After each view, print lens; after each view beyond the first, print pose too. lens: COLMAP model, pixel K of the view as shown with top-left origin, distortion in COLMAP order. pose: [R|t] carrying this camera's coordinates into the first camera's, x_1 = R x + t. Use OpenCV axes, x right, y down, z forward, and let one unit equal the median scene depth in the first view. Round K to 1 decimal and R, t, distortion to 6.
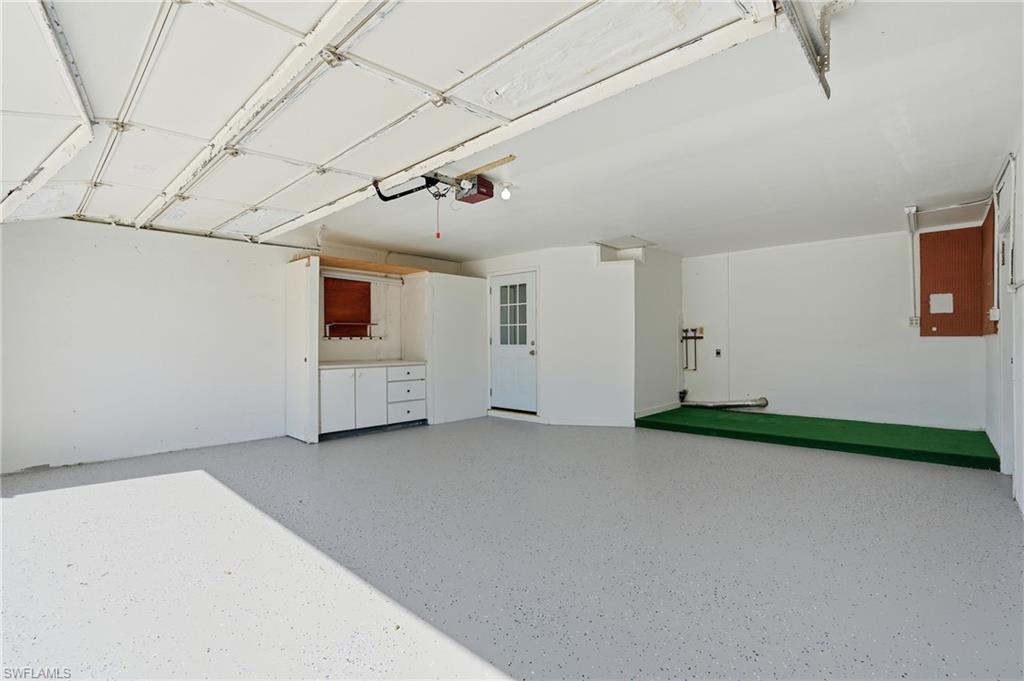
lens RADIAL K [[475.1, 0, 514.1], [0, 475.1, 343.0], [0, 0, 1]] dist [-0.058104, 0.015184]
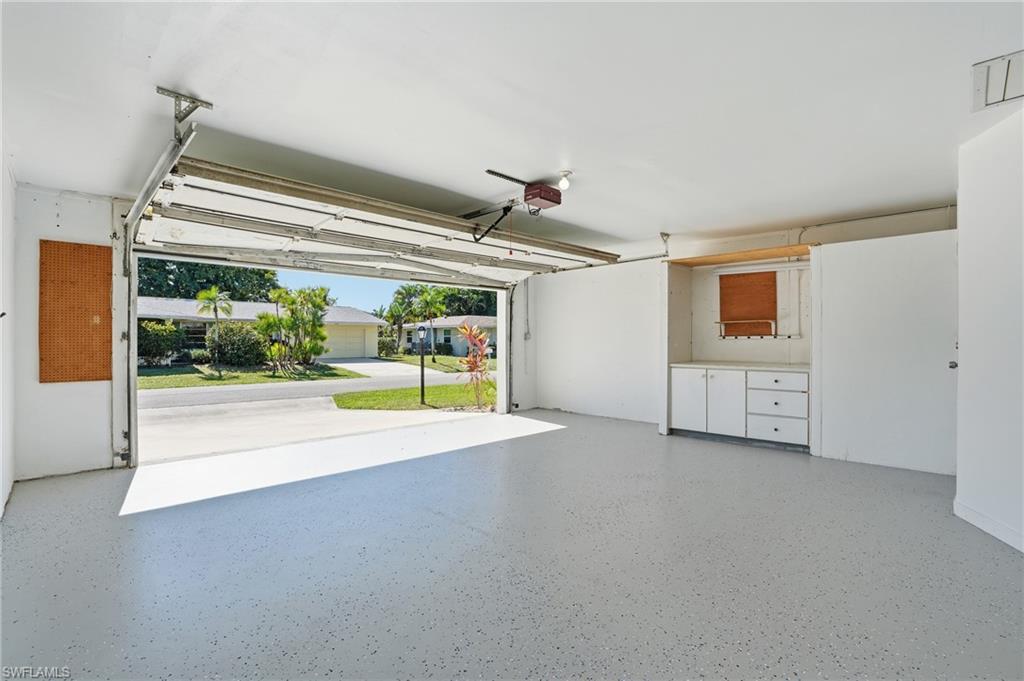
lens RADIAL K [[475.1, 0, 514.2], [0, 475.1, 340.0], [0, 0, 1]] dist [-0.058104, 0.015184]
pose [[-0.051006, -0.001395, -0.998697, 0.577994], [-0.003366, 0.999994, -0.001225, -0.002448], [0.998693, 0.003299, -0.051011, 0.598982]]
